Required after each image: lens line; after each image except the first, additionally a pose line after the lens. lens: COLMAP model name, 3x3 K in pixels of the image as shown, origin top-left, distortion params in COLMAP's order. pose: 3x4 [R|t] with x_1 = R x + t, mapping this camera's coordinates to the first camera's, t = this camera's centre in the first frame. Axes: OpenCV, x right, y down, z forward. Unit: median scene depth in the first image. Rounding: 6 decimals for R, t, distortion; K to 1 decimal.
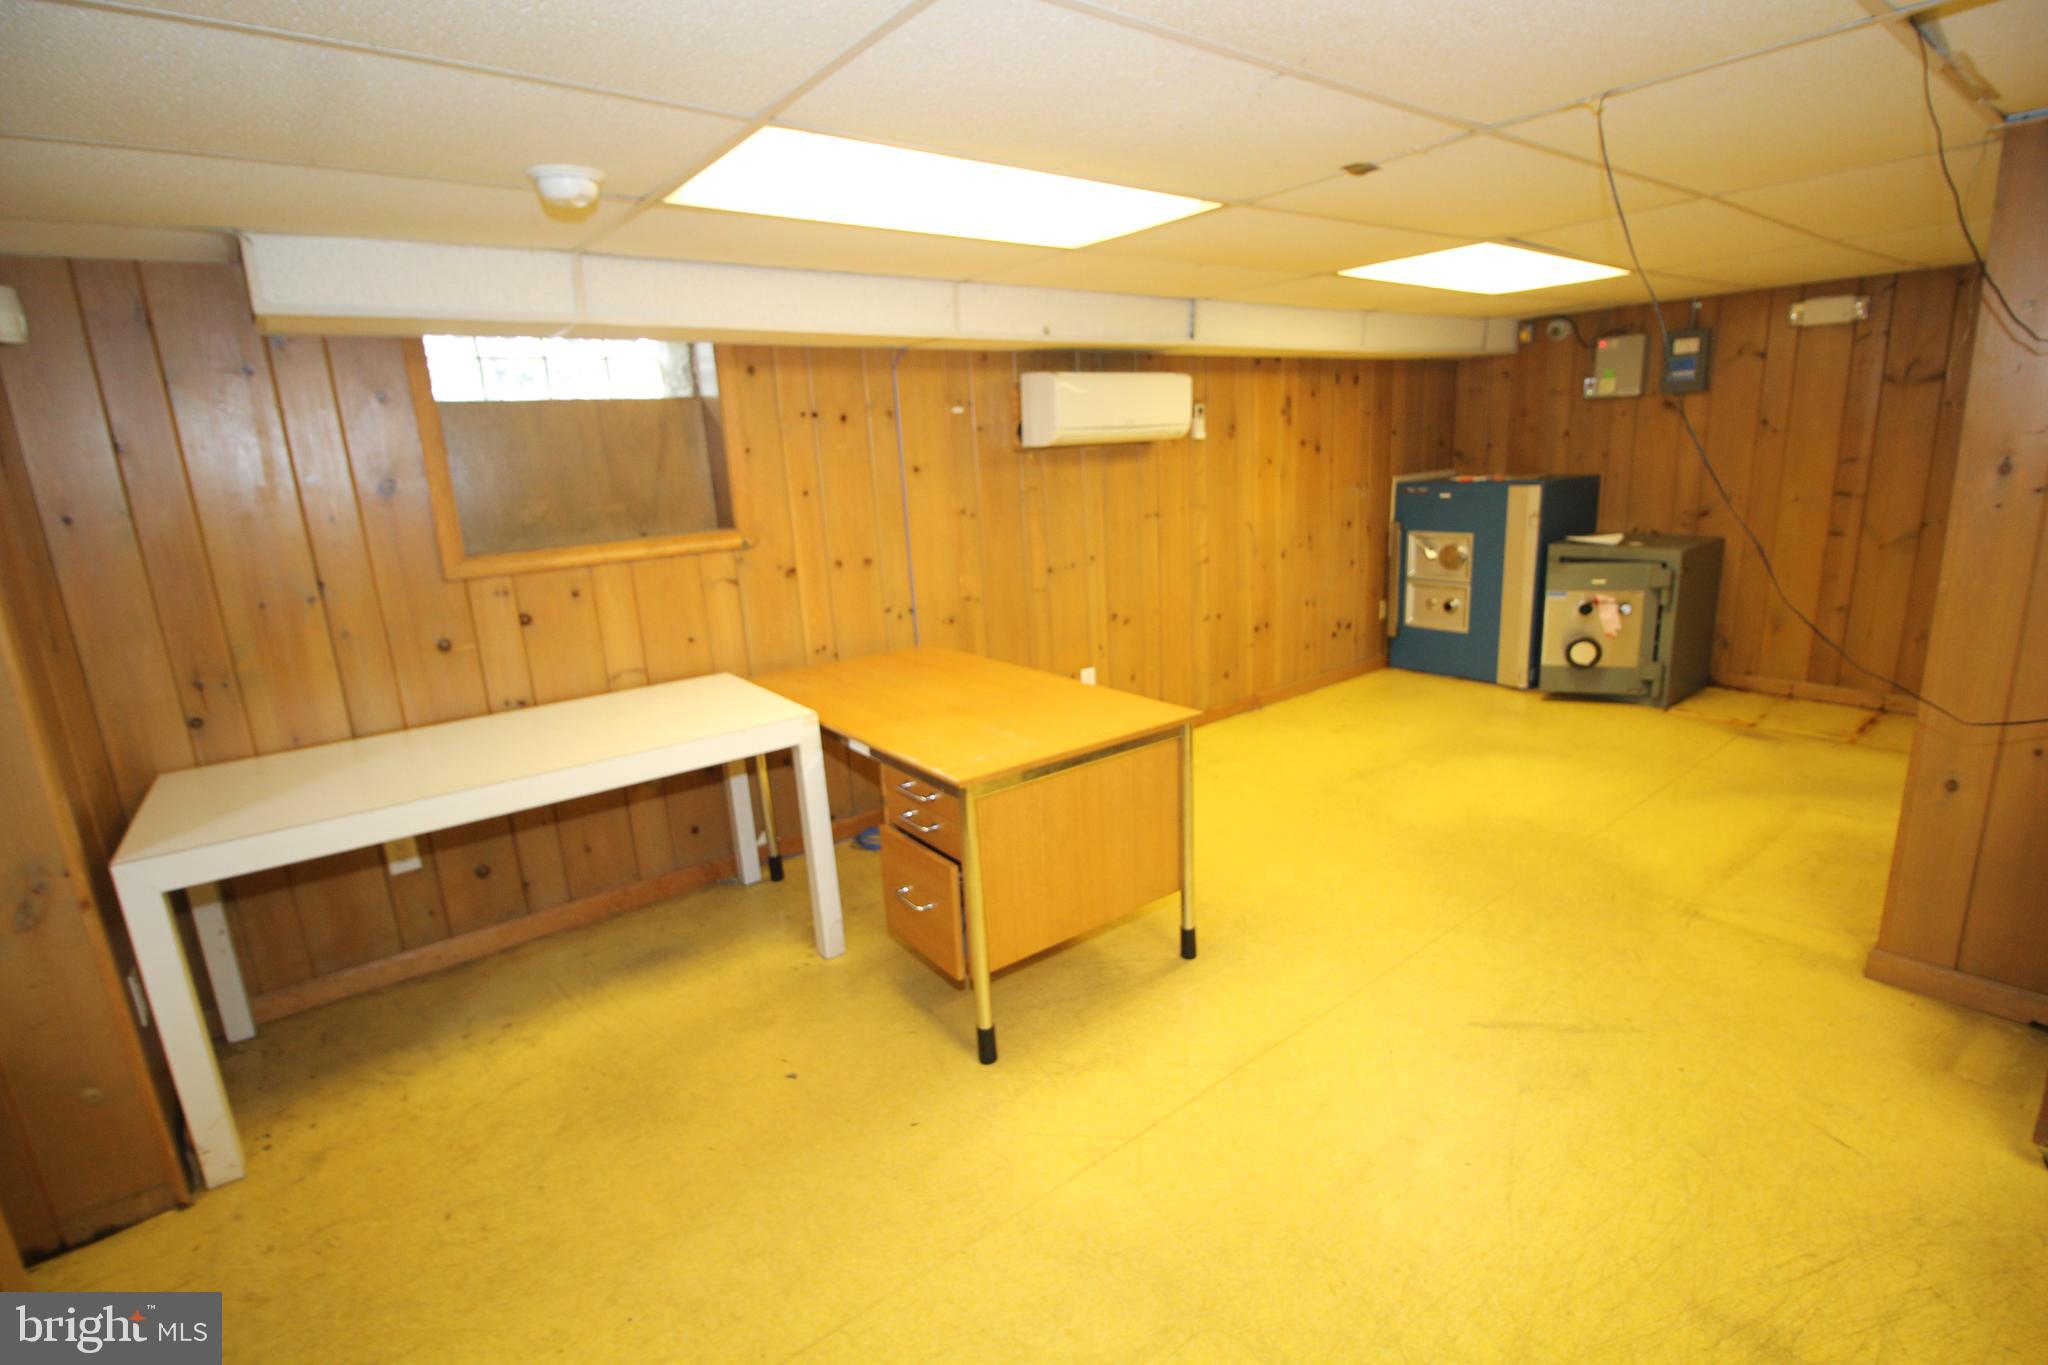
lens RADIAL K [[933.9, 0, 1023.5], [0, 933.9, 679.3], [0, 0, 1]] dist [-0.020073, -0.005823]
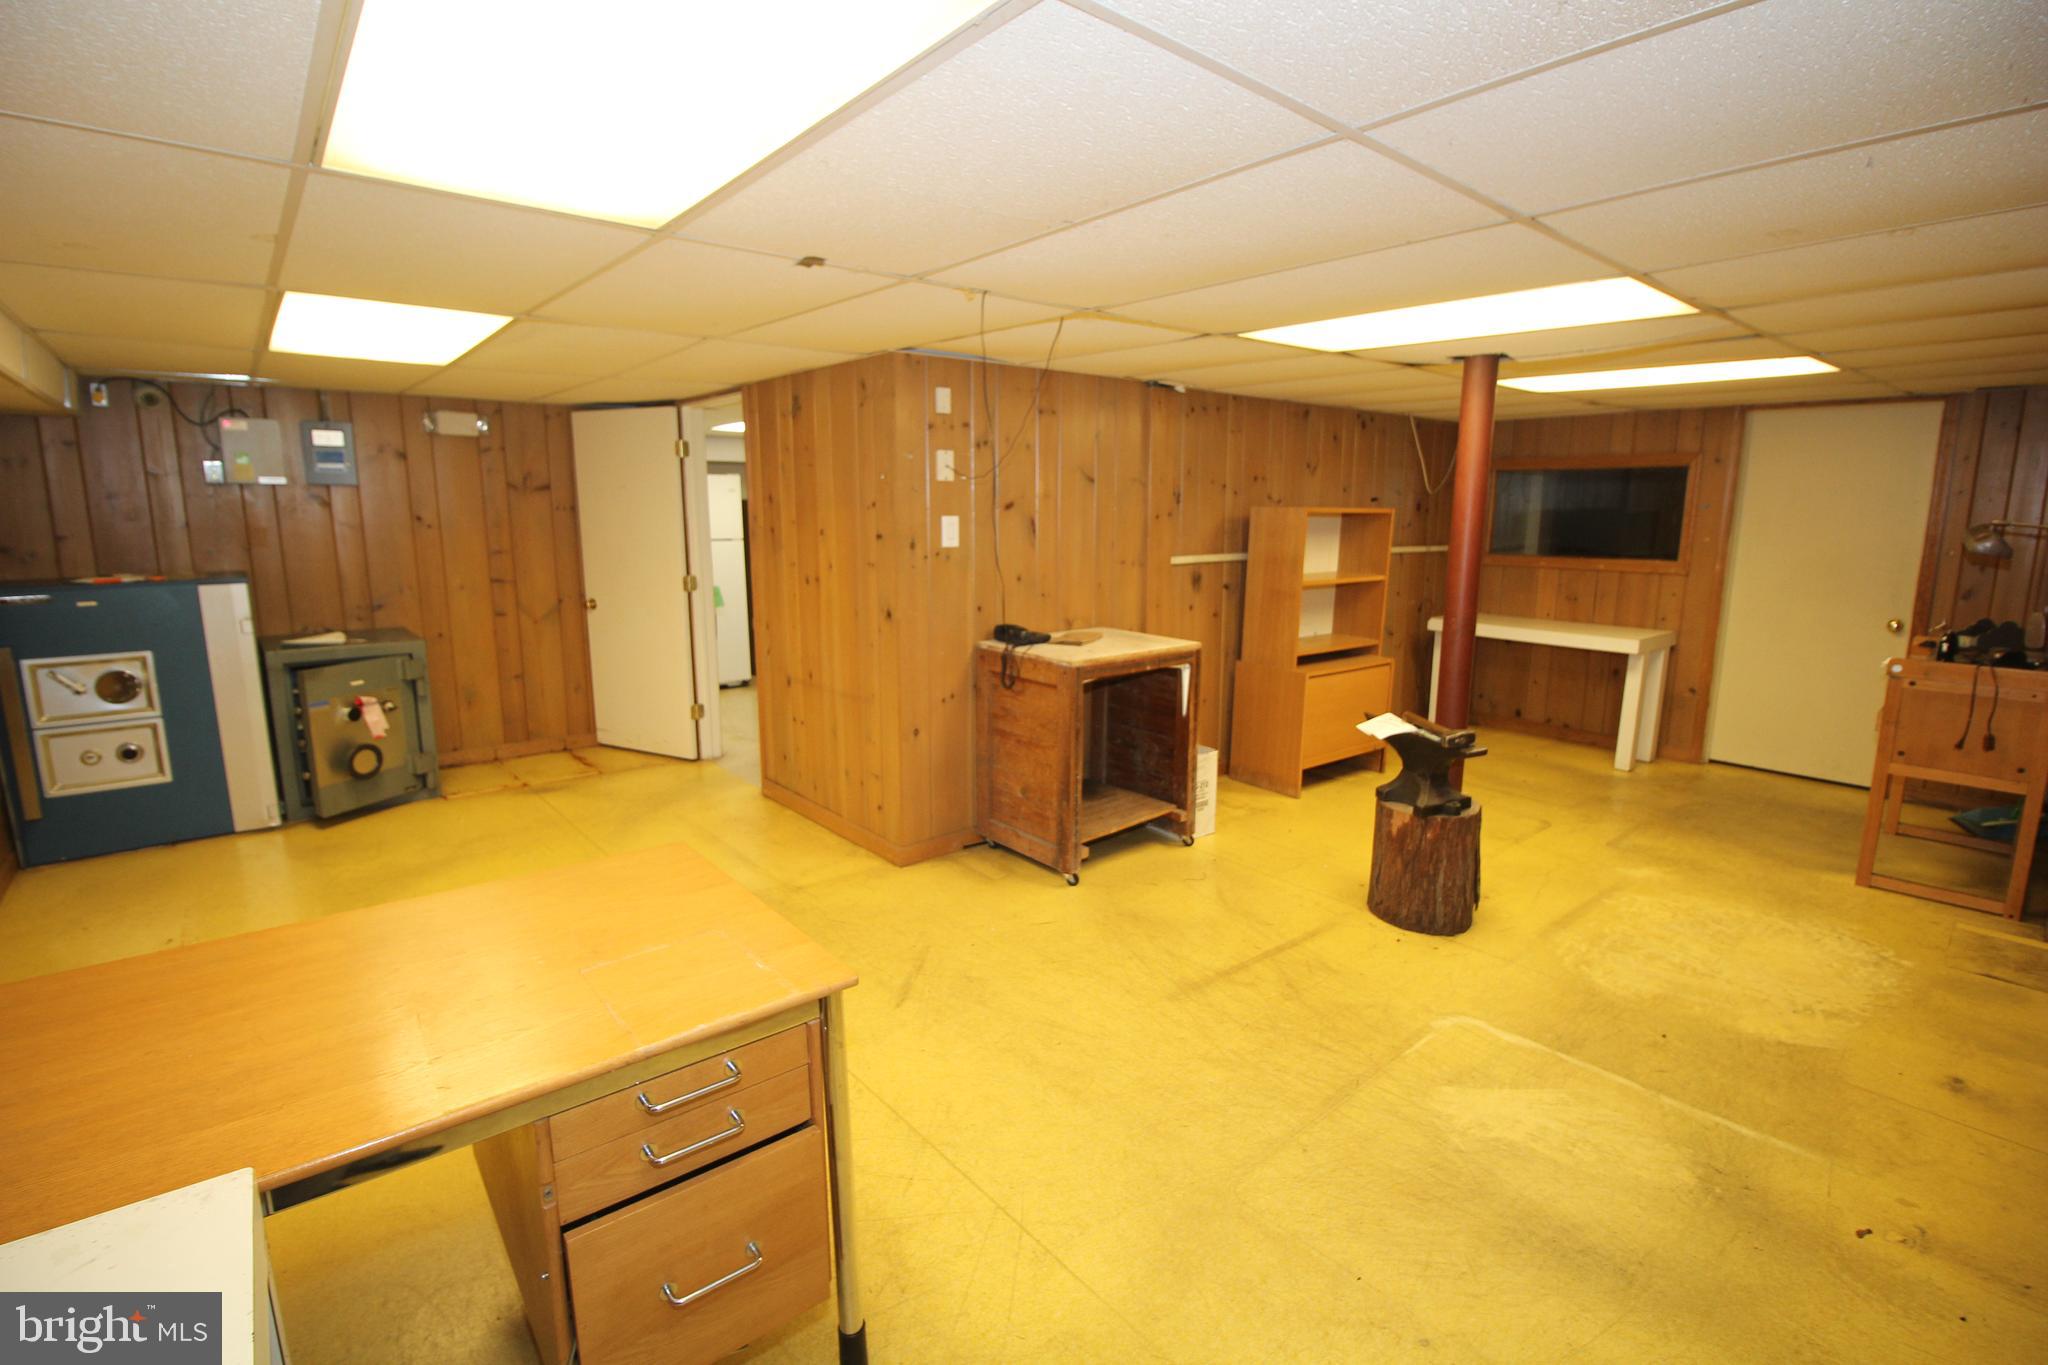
lens RADIAL K [[933.9, 0, 1032.6], [0, 933.9, 677.7], [0, 0, 1]] dist [-0.020073, -0.005823]
pose [[-0.046001, -0.118958, 0.991833, -0.316232], [0.237203, 0.963186, 0.126523, -0.067536], [-0.970370, 0.241086, -0.016090, 0.367052]]
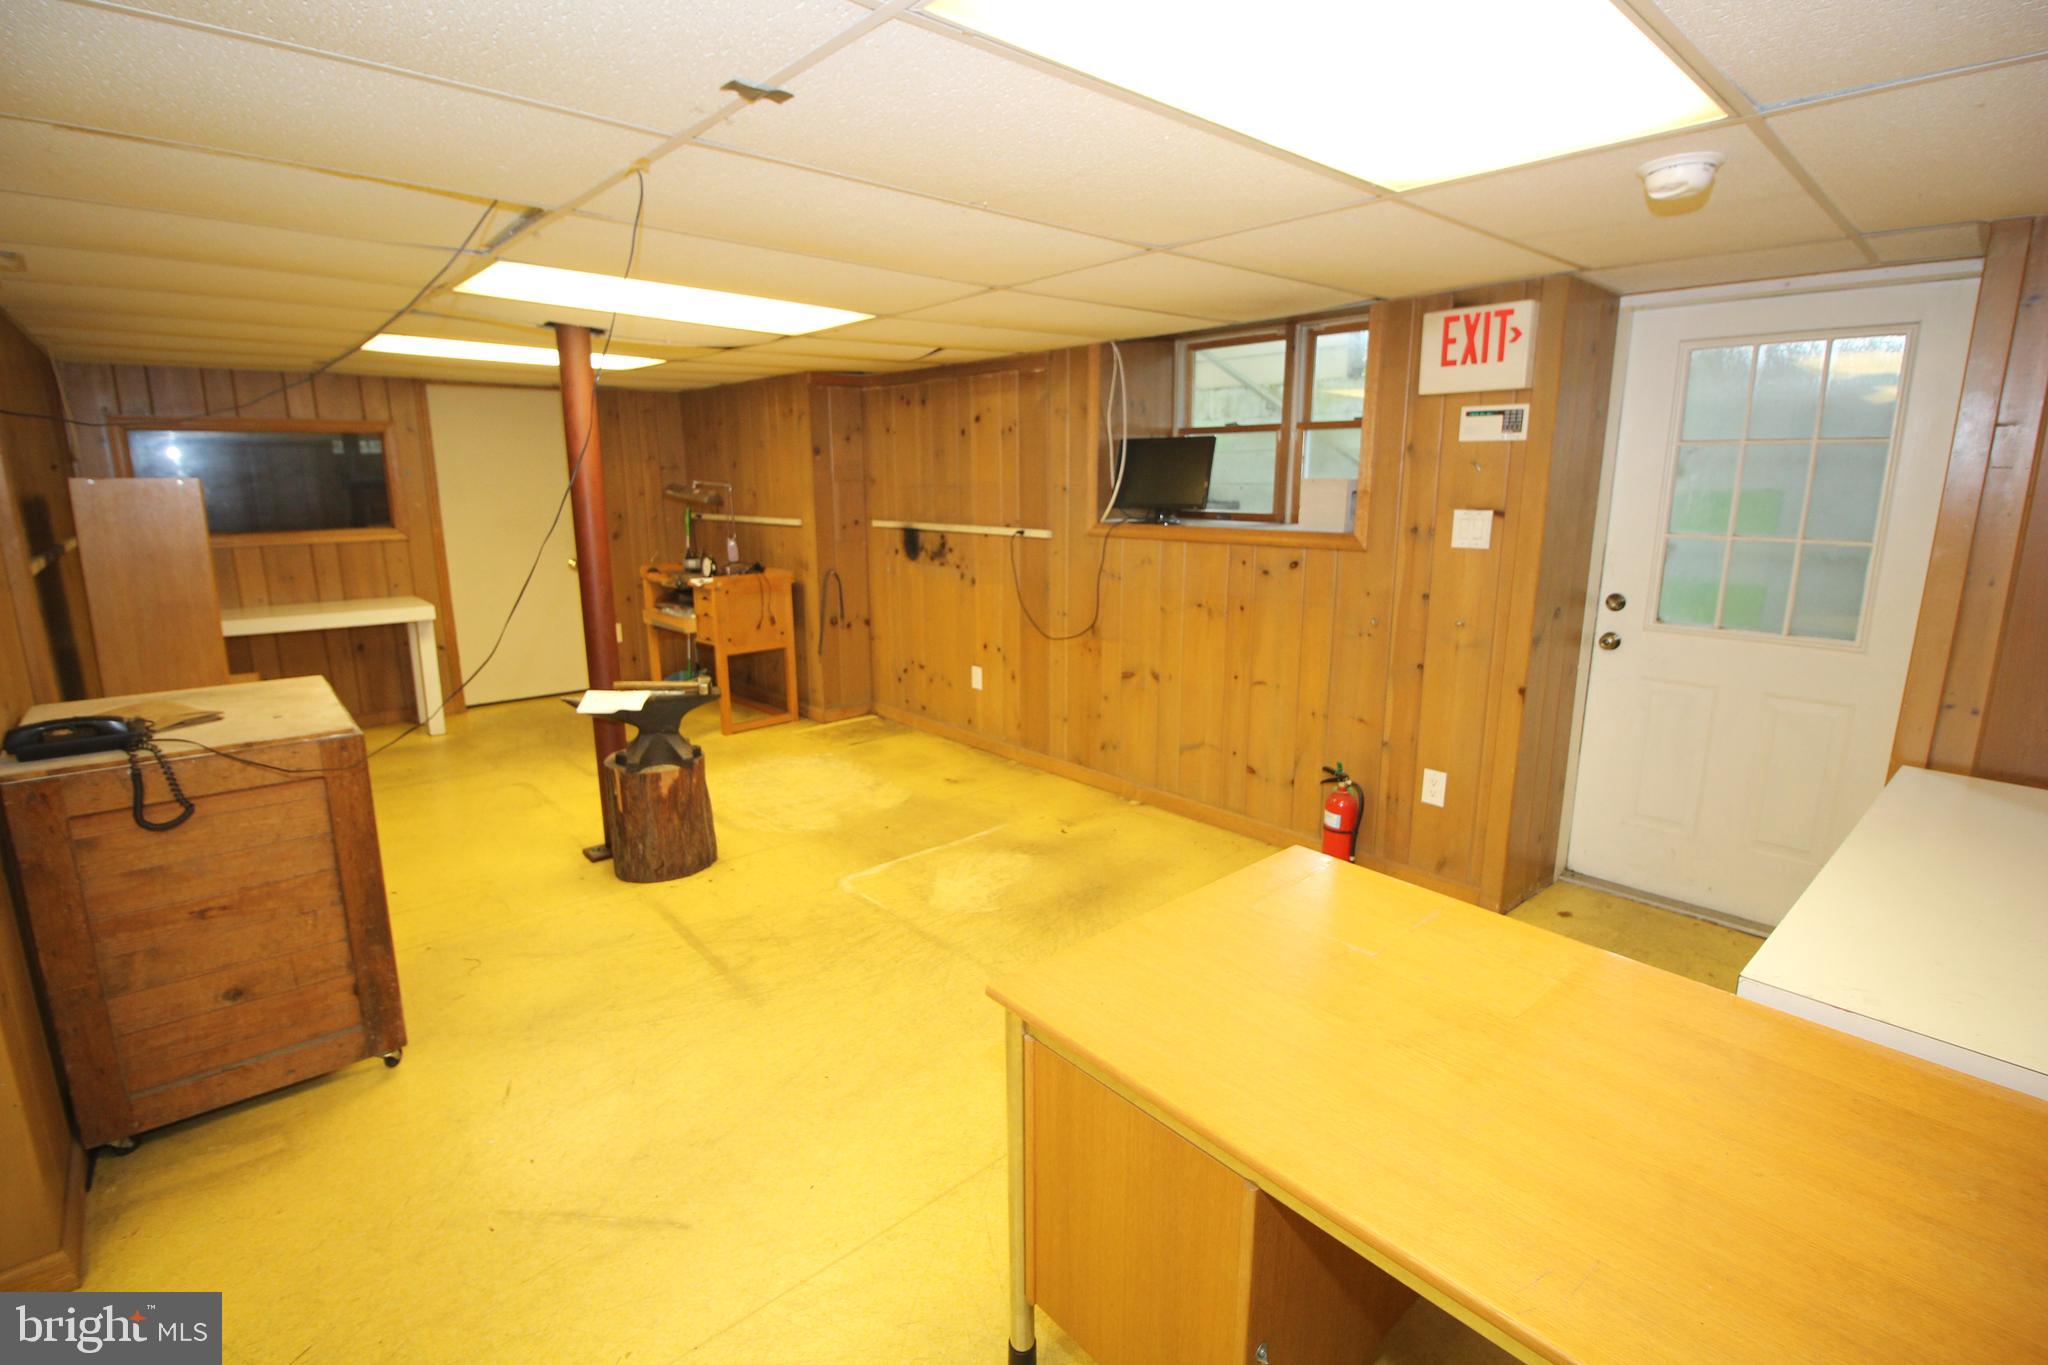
lens RADIAL K [[933.9, 0, 1027.2], [0, 933.9, 674.0], [0, 0, 1]] dist [-0.020073, -0.005823]
pose [[-0.994969, 0.075565, -0.065776, 0.102669], [0.039313, 0.898398, 0.437420, -0.188304], [0.092146, 0.432633, -0.896849, 0.746356]]
